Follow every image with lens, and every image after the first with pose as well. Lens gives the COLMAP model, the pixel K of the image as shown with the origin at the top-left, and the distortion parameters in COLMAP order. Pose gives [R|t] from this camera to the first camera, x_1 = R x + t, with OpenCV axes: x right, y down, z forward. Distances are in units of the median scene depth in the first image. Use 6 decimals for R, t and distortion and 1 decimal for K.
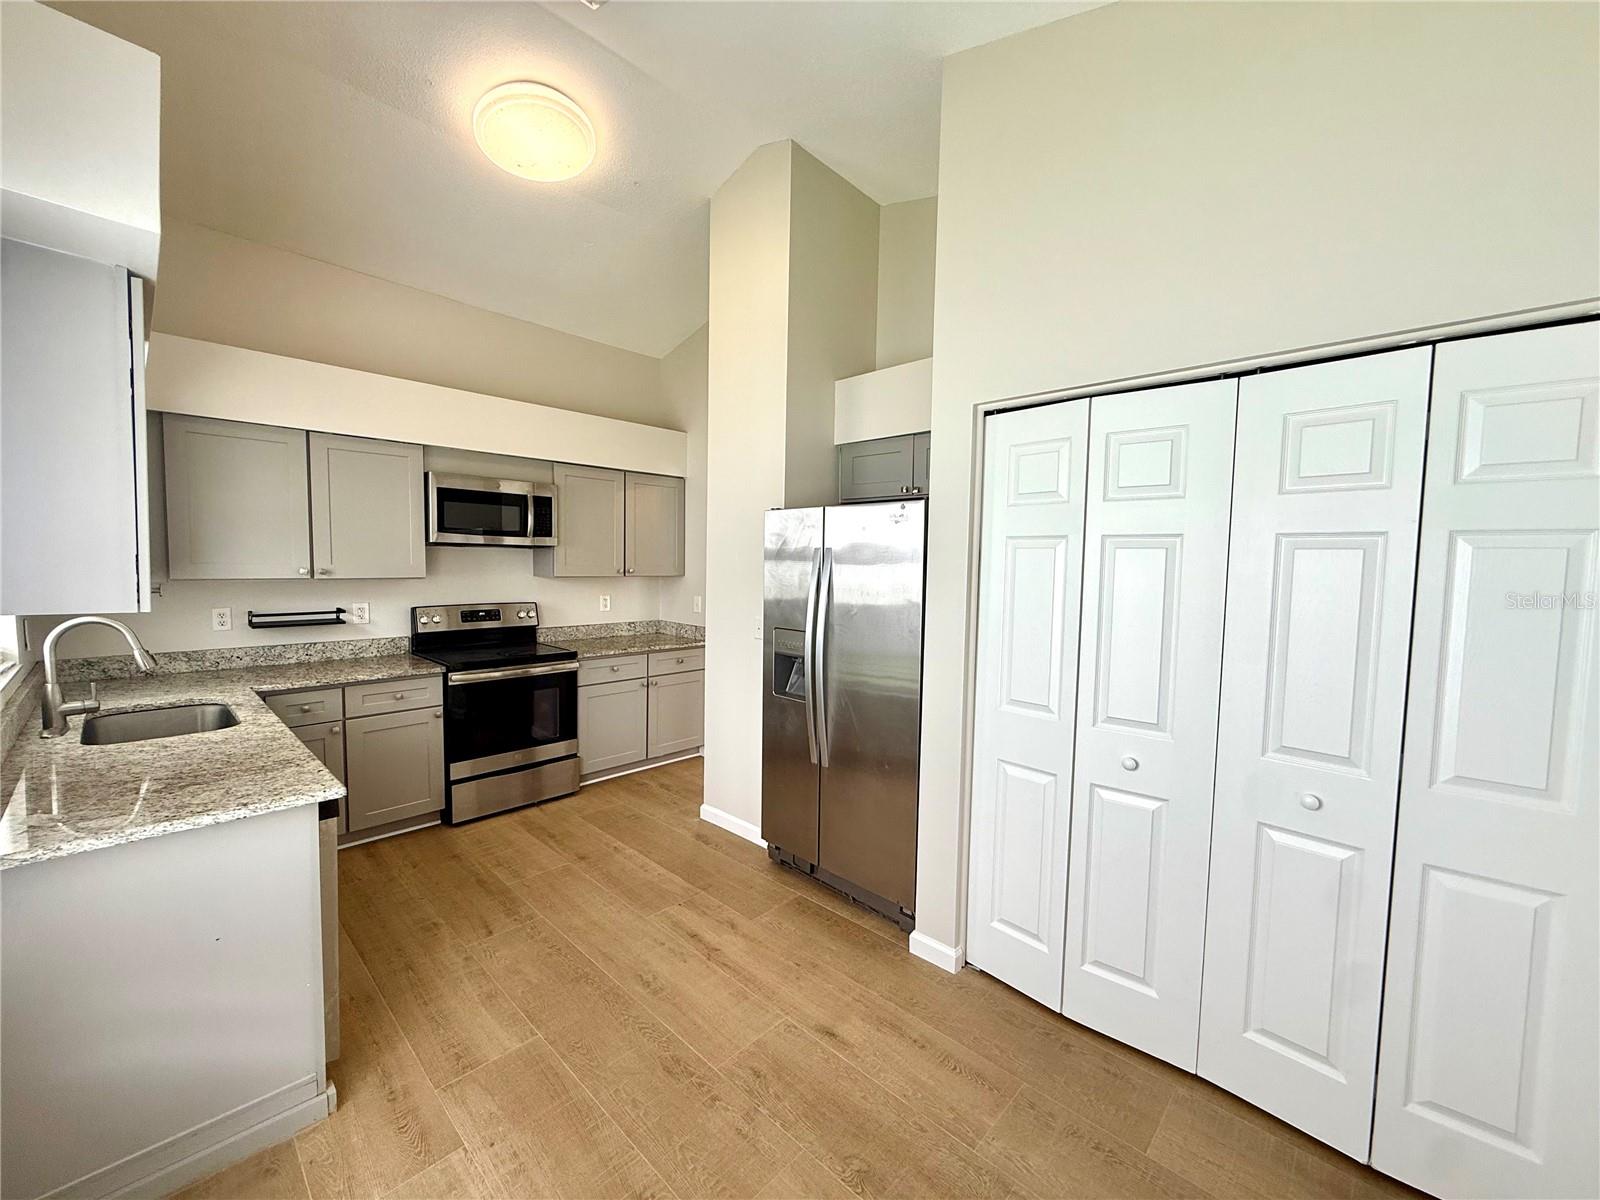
lens RADIAL K [[638.6, 0, 791.6], [0, 638.6, 600.2], [0, 0, 1]] dist [-0.000236, 0.000479]
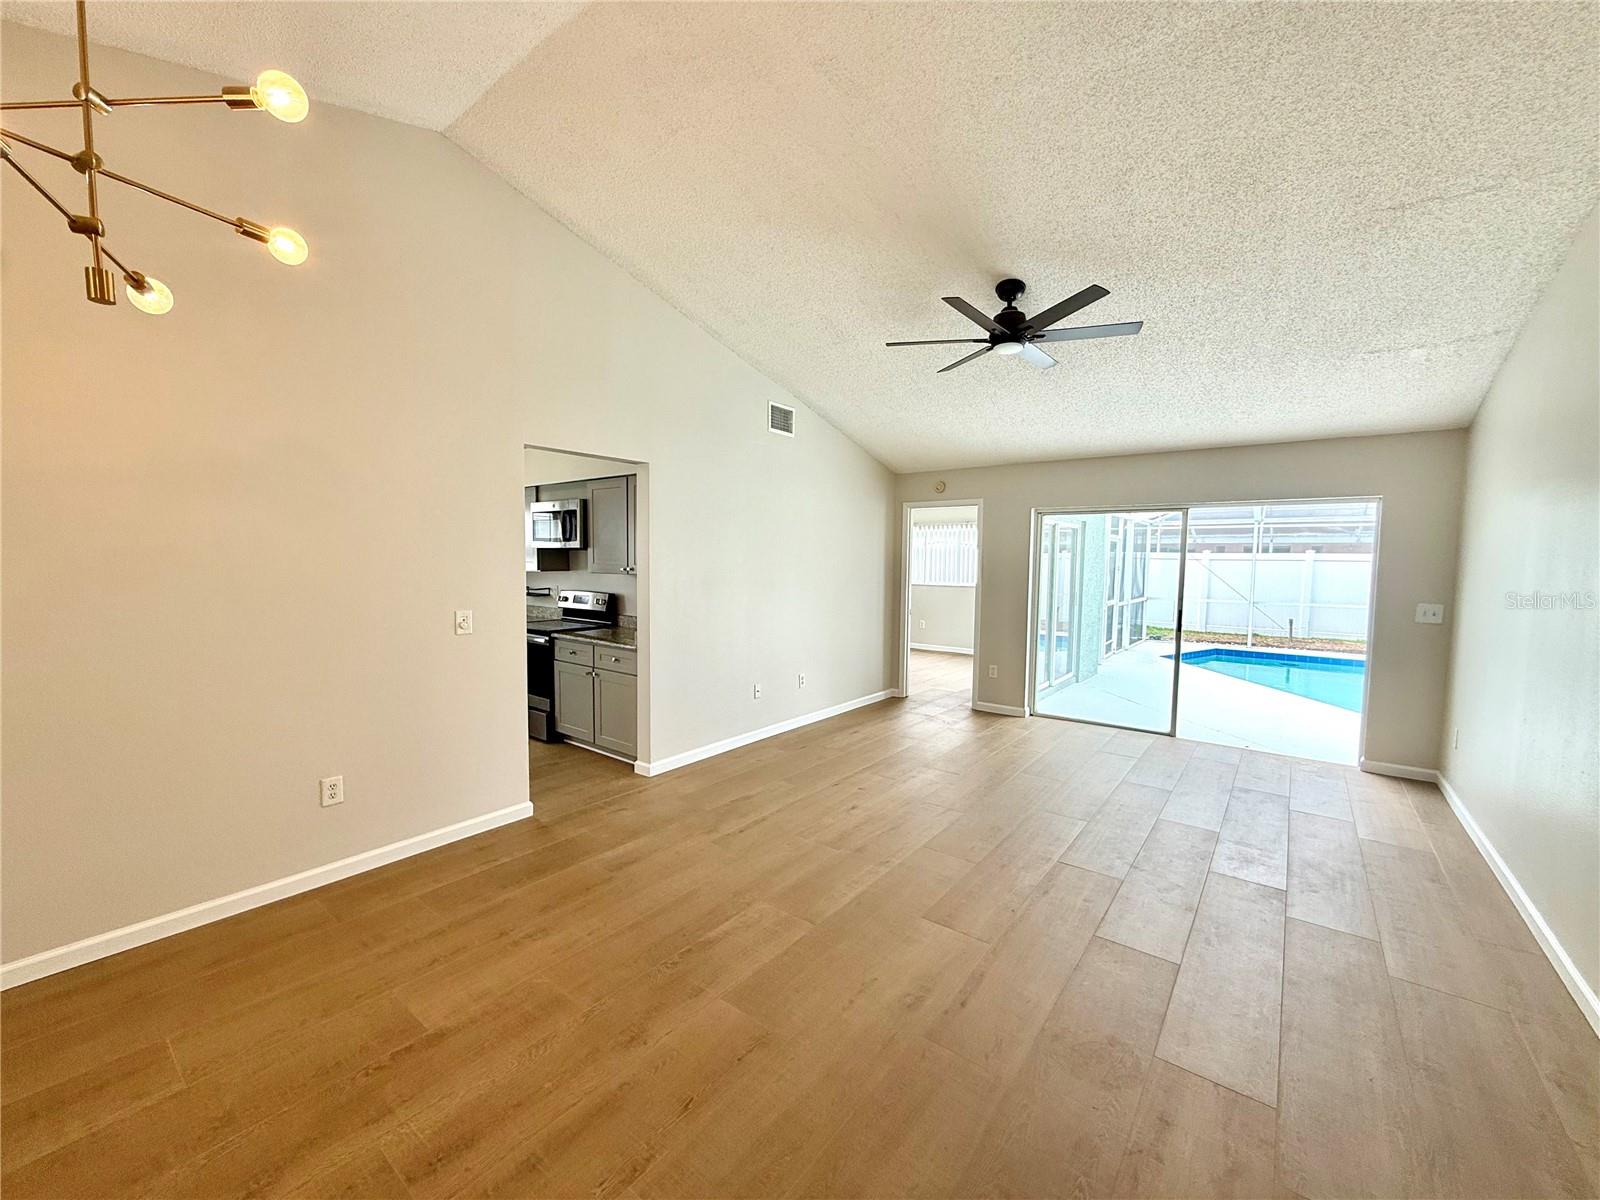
lens RADIAL K [[638.6, 0, 791.6], [0, 638.6, 600.2], [0, 0, 1]] dist [-0.000236, 0.000479]
pose [[0.096695, 0.051690, -0.993971, 1.046525], [-0.071494, 0.996432, 0.044862, -0.076399], [0.992743, 0.066725, 0.100046, 1.464575]]
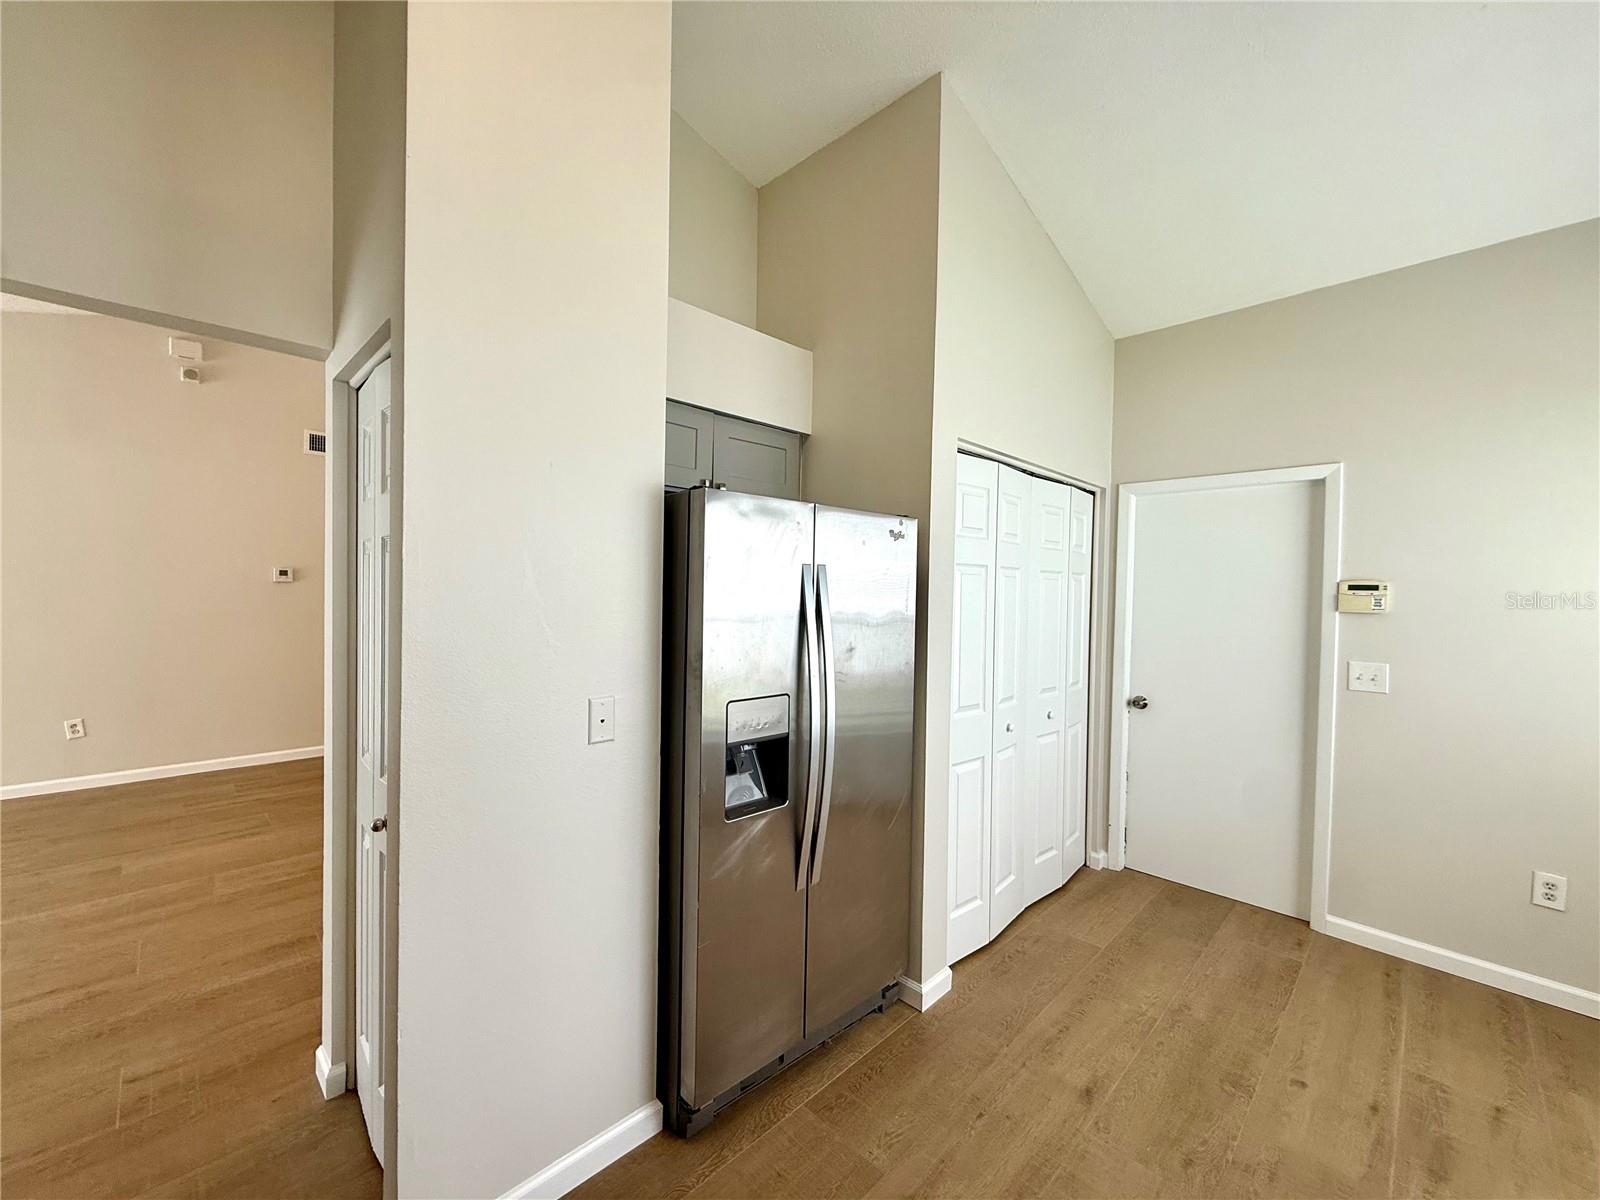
lens RADIAL K [[638.6, 0, 791.6], [0, 638.6, 600.2], [0, 0, 1]] dist [-0.000236, 0.000479]
pose [[0.025678, -0.034043, 0.999090, -0.475485], [0.046811, 0.998365, 0.032815, -0.051098], [-0.998574, 0.045925, 0.027229, 0.759484]]
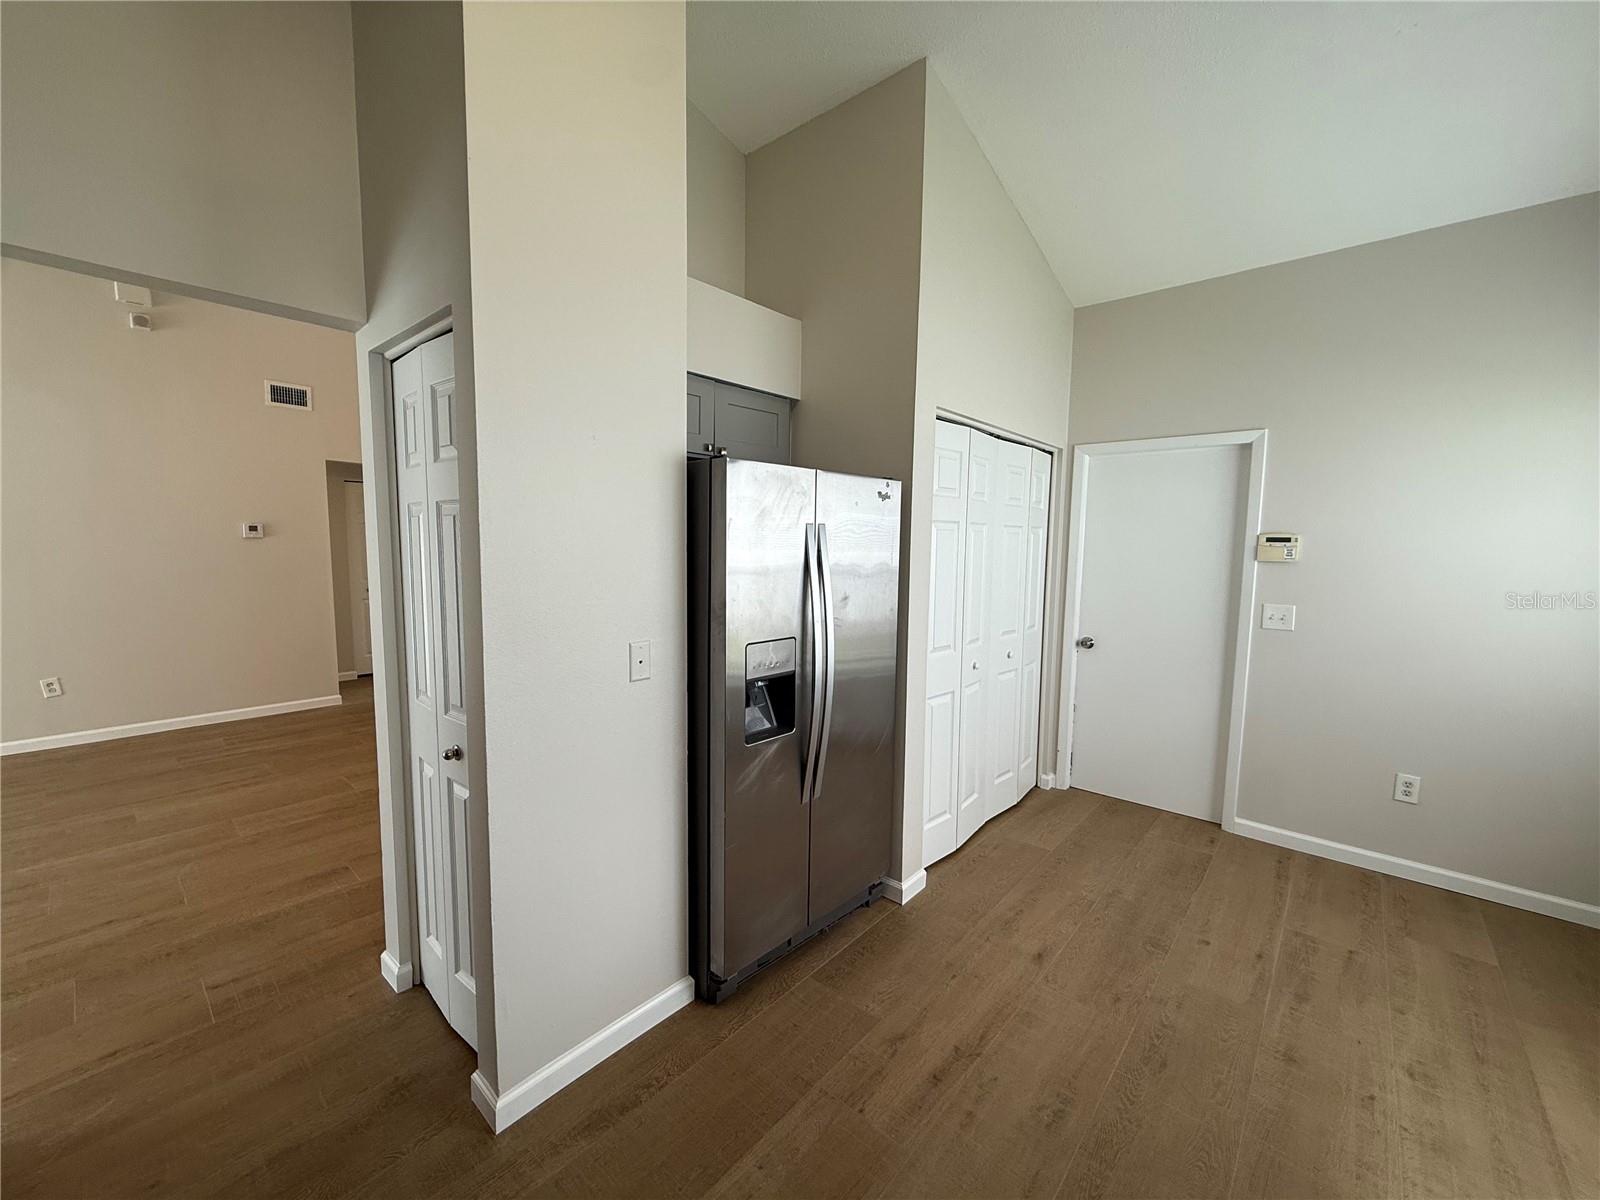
lens RADIAL K [[638.6, 0, 791.6], [0, 638.6, 600.2], [0, 0, 1]] dist [-0.000236, 0.000479]
pose [[-0.042336, -0.110892, 0.992930, -0.545860], [0.050948, 0.992289, 0.112993, -0.059733], [-0.997804, 0.055372, -0.036360, 0.800996]]
